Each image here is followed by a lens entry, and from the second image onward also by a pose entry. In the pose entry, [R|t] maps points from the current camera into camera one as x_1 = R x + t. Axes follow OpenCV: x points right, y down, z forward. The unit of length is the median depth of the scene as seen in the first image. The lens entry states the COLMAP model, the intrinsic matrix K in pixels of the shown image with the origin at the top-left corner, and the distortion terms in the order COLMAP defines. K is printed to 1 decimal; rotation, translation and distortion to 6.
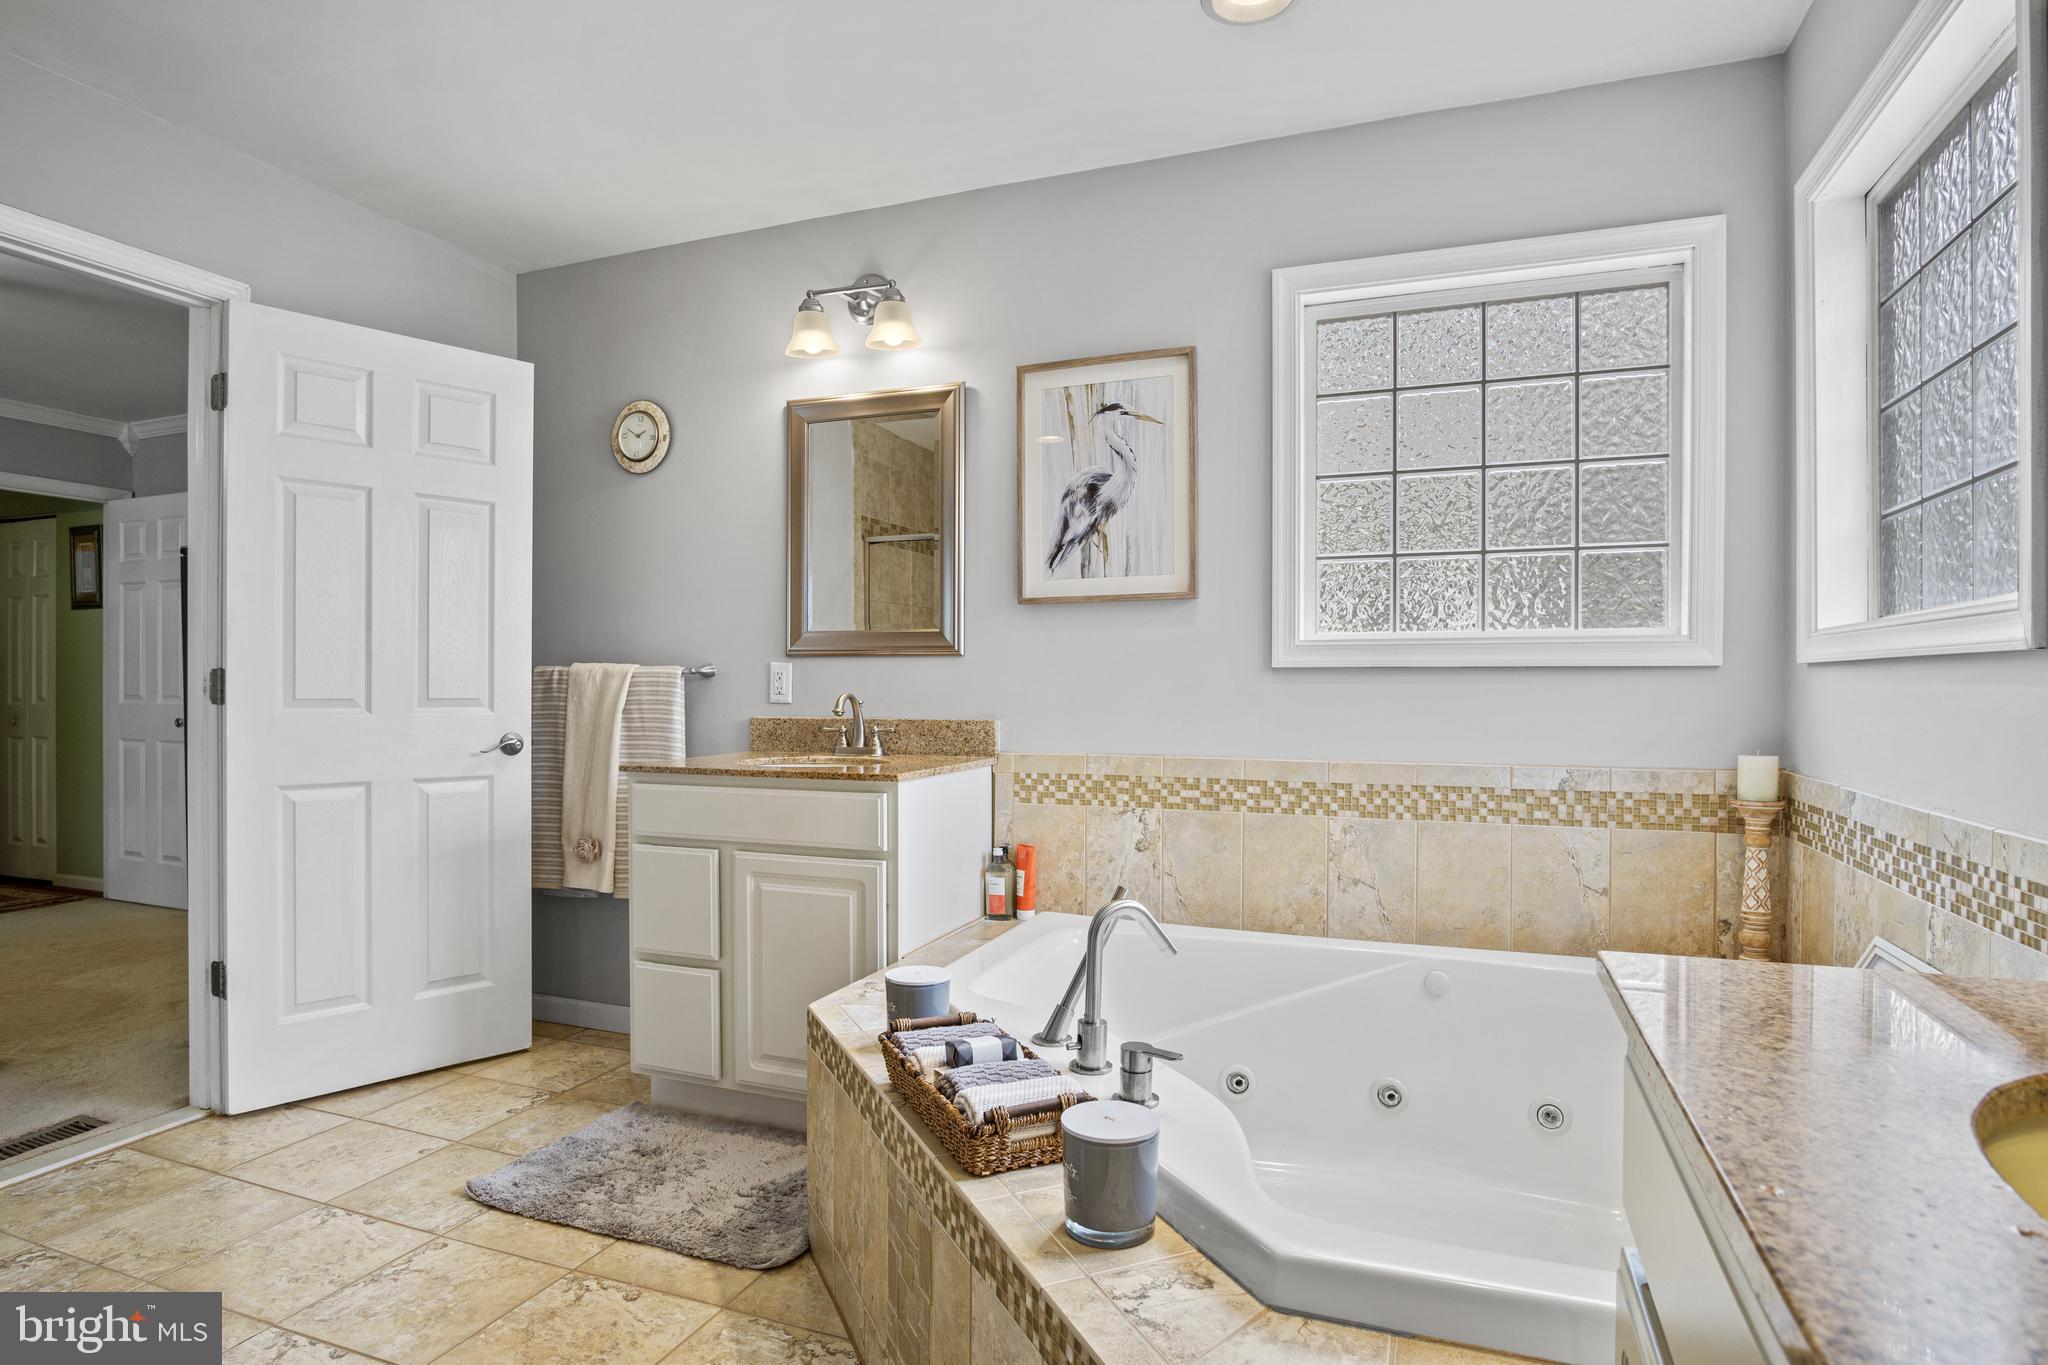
lens RADIAL K [[1120.3, 0, 1026.8], [0, 1120.3, 685.3], [0, 0, 1]] dist [-0.029544, 0.006168]
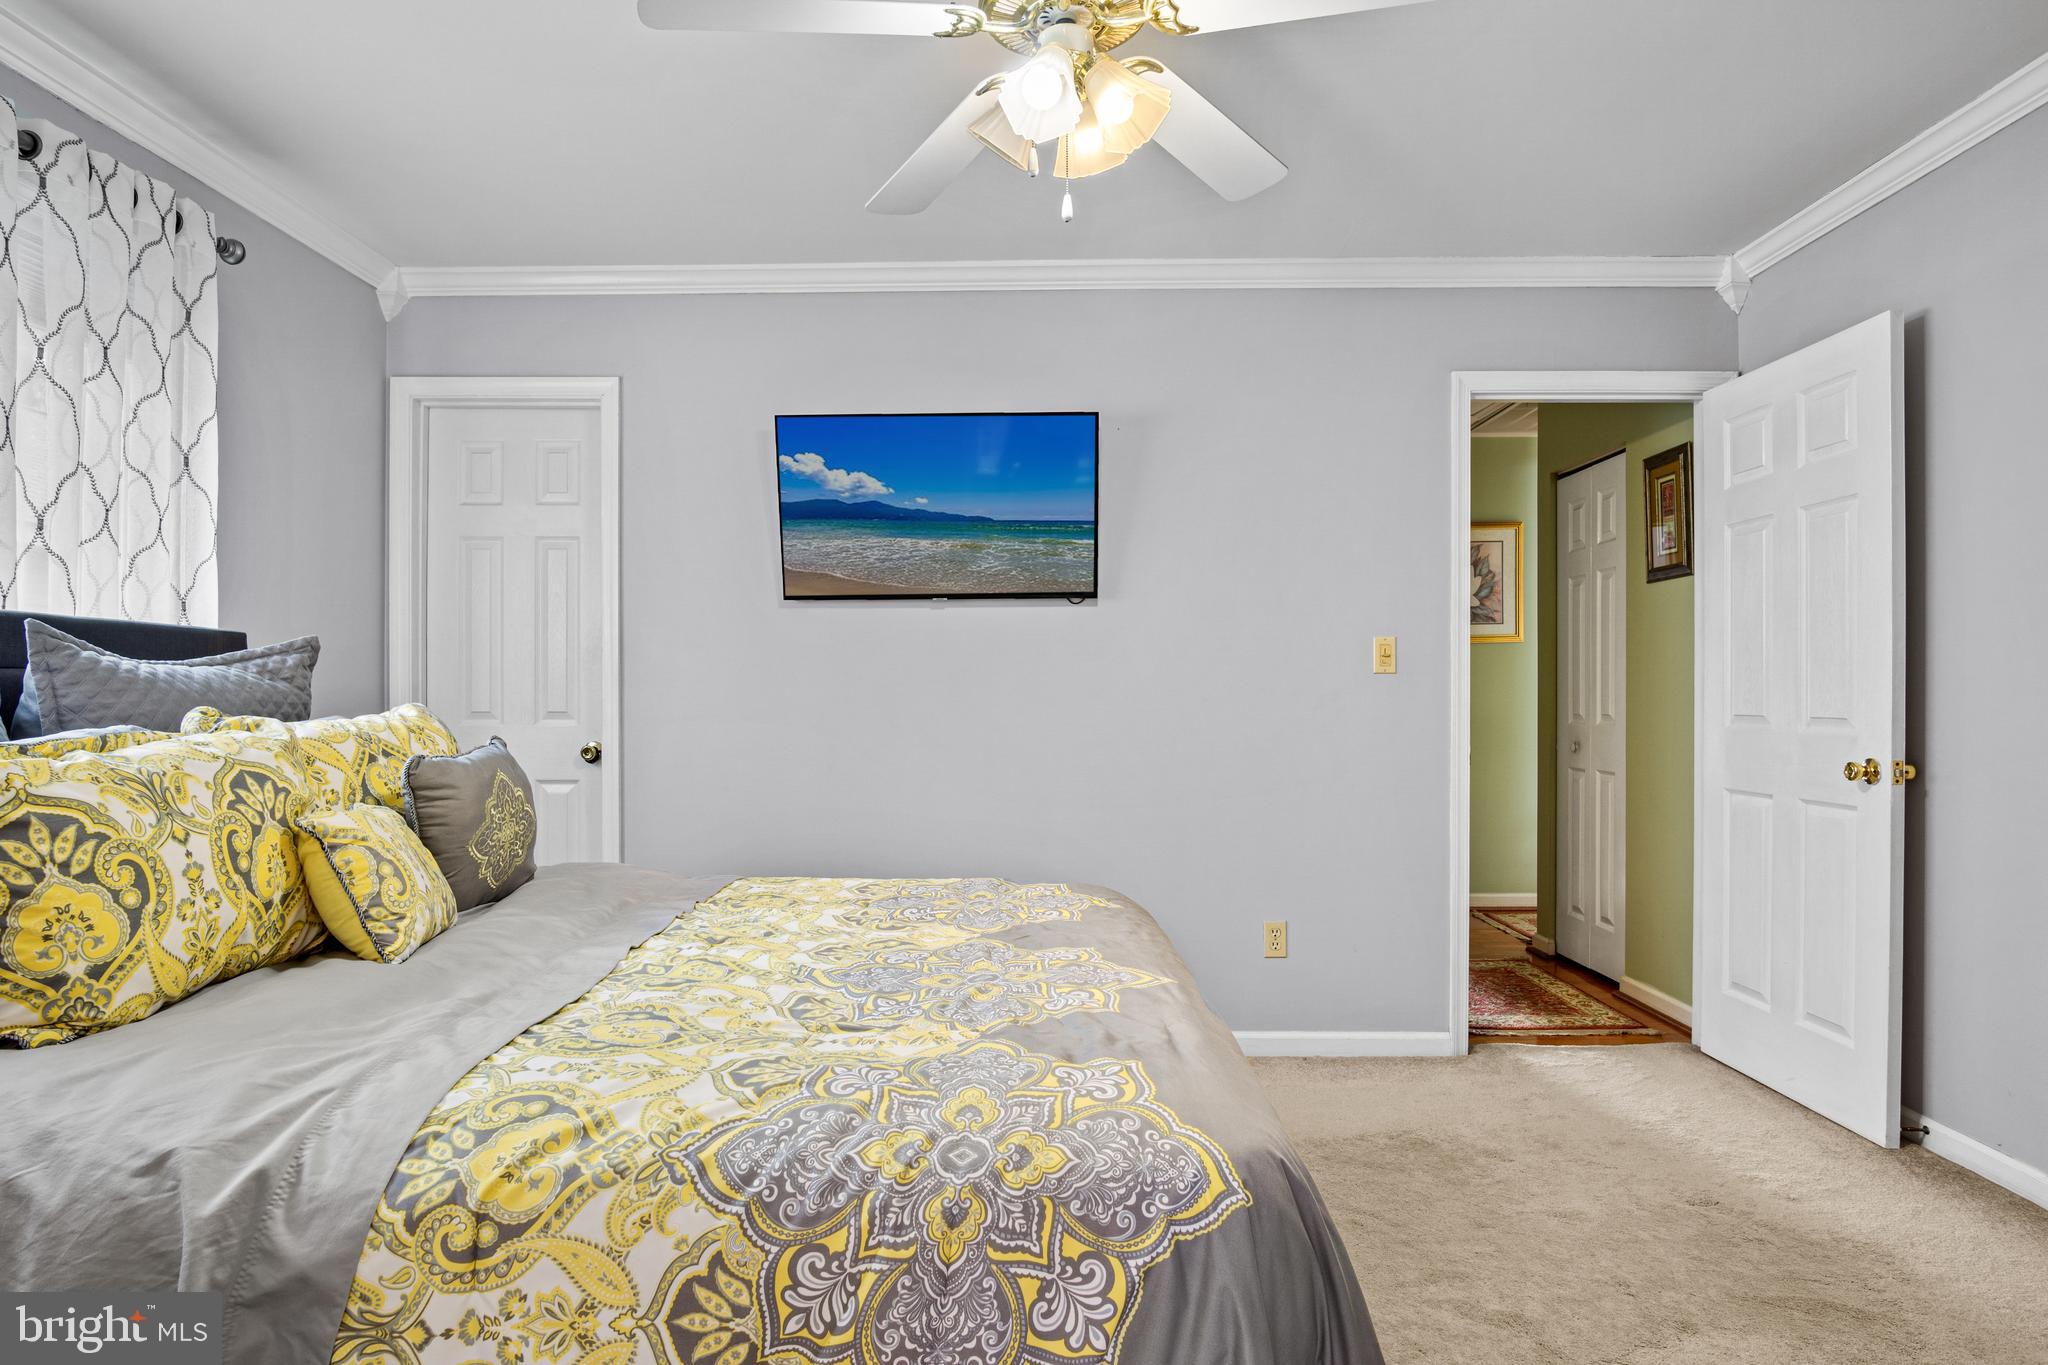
lens RADIAL K [[1120.3, 0, 1028.0], [0, 1120.3, 703.2], [0, 0, 1]] dist [-0.029544, 0.006168]
pose [[0.354852, 0.005854, -0.934904, -0.384525], [0.001069, 0.999977, 0.006667, -0.001498], [0.934922, -0.003365, 0.354838, 0.423521]]
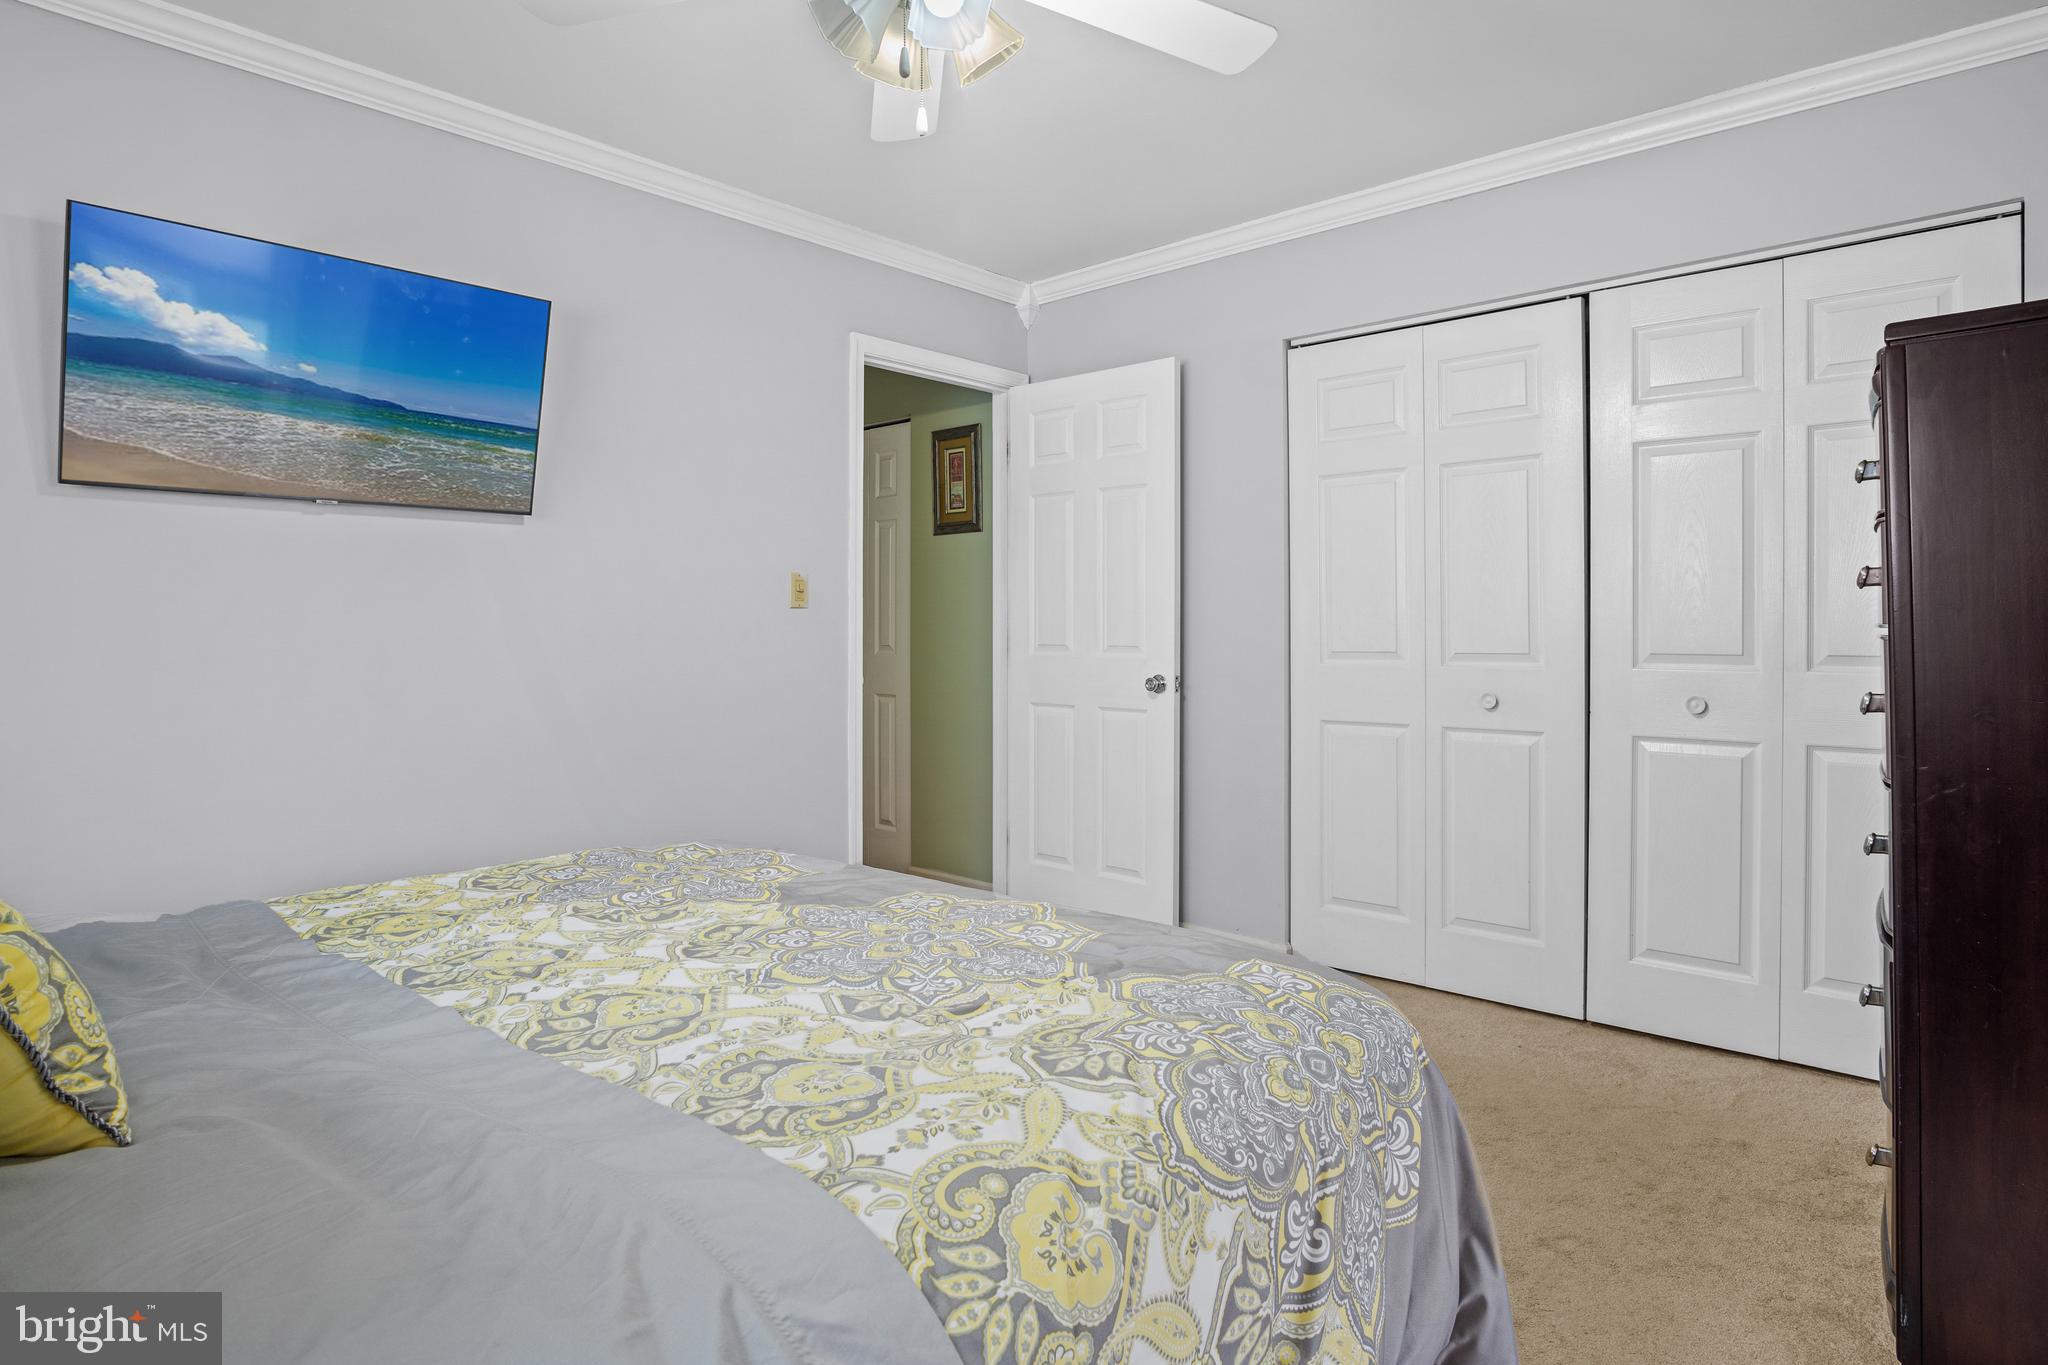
lens RADIAL K [[1120.3, 0, 981.4], [0, 1120.3, 642.4], [0, 0, 1]] dist [-0.029544, 0.006168]
pose [[0.934026, 0.003713, -0.357186, -0.559346], [0.000946, 0.999917, 0.012869, -0.002347], [0.357205, -0.012358, 0.933944, 0.263820]]
